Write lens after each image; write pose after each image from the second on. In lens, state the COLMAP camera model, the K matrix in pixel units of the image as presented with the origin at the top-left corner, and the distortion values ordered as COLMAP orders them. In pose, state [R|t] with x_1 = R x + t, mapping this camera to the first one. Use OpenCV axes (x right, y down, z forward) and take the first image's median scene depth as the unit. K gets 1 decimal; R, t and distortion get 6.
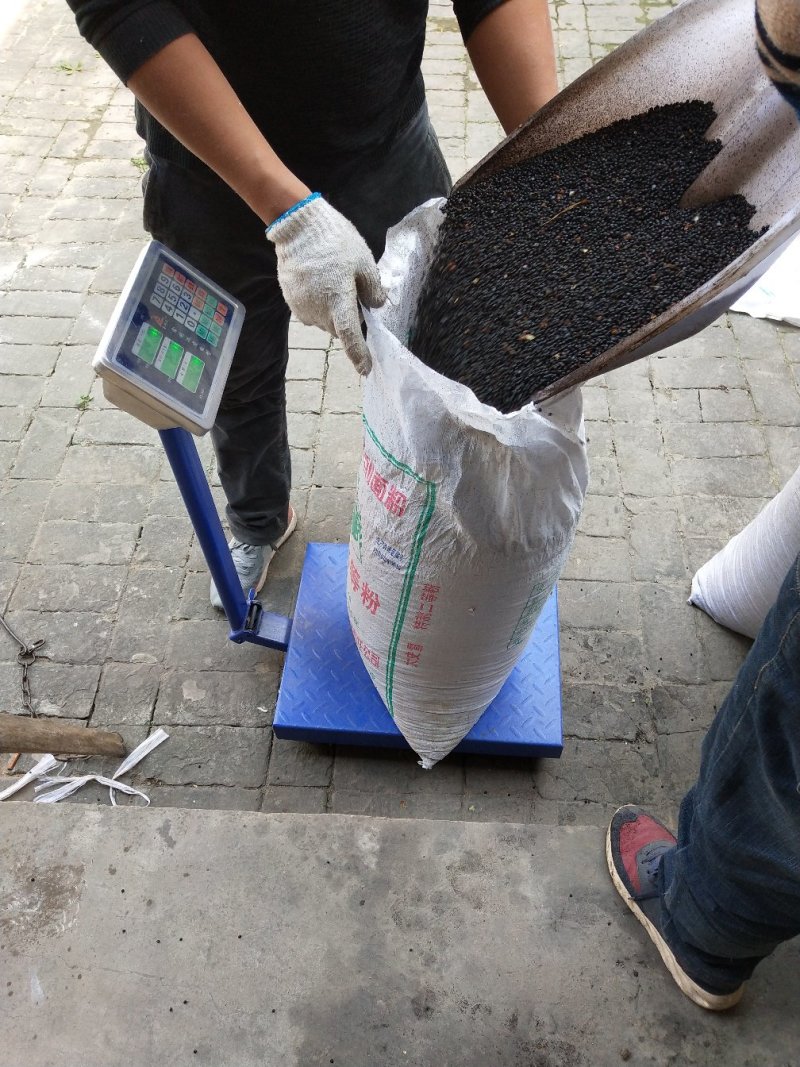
lens RADIAL K [[811.6, 0, 400.0], [0, 811.6, 533.5], [0, 0, 1]] dist [-0.021041, 0.048022]
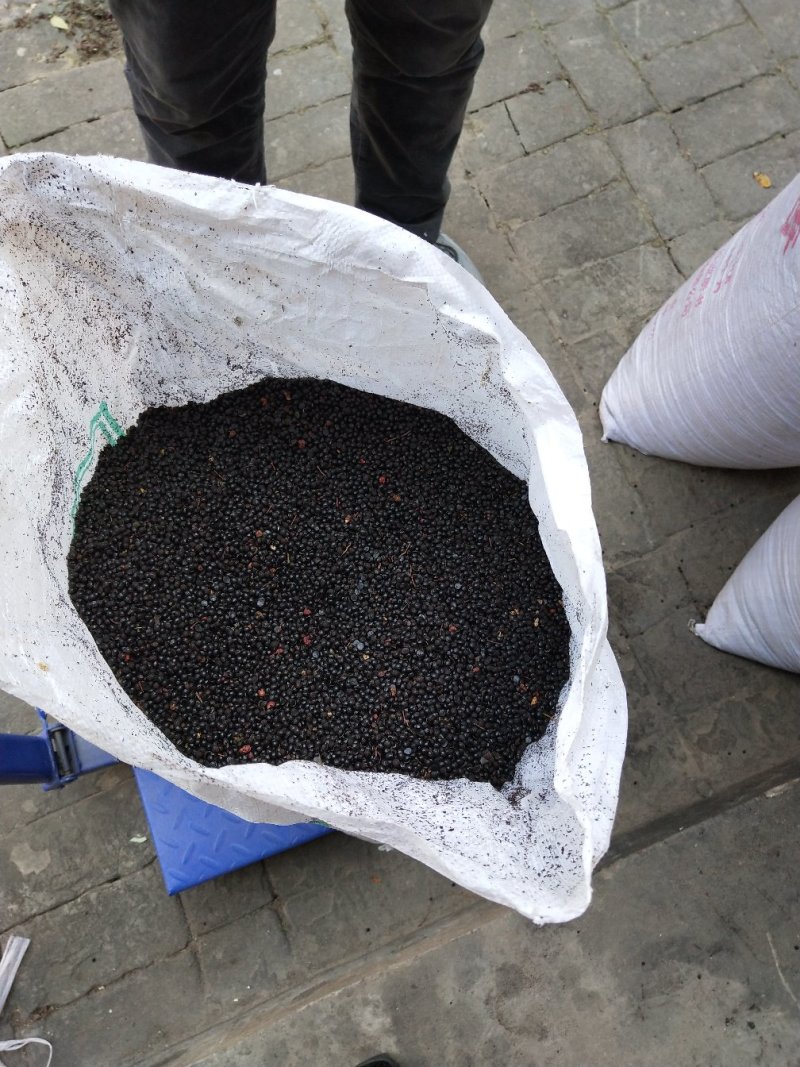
lens RADIAL K [[811.6, 0, 400.0], [0, 811.6, 533.5], [0, 0, 1]] dist [-0.021041, 0.048022]
pose [[0.899610, -0.413319, 0.140956, 0.045796], [0.332888, 0.857973, 0.391239, -0.206036], [-0.282643, -0.305040, 0.909430, 0.354769]]
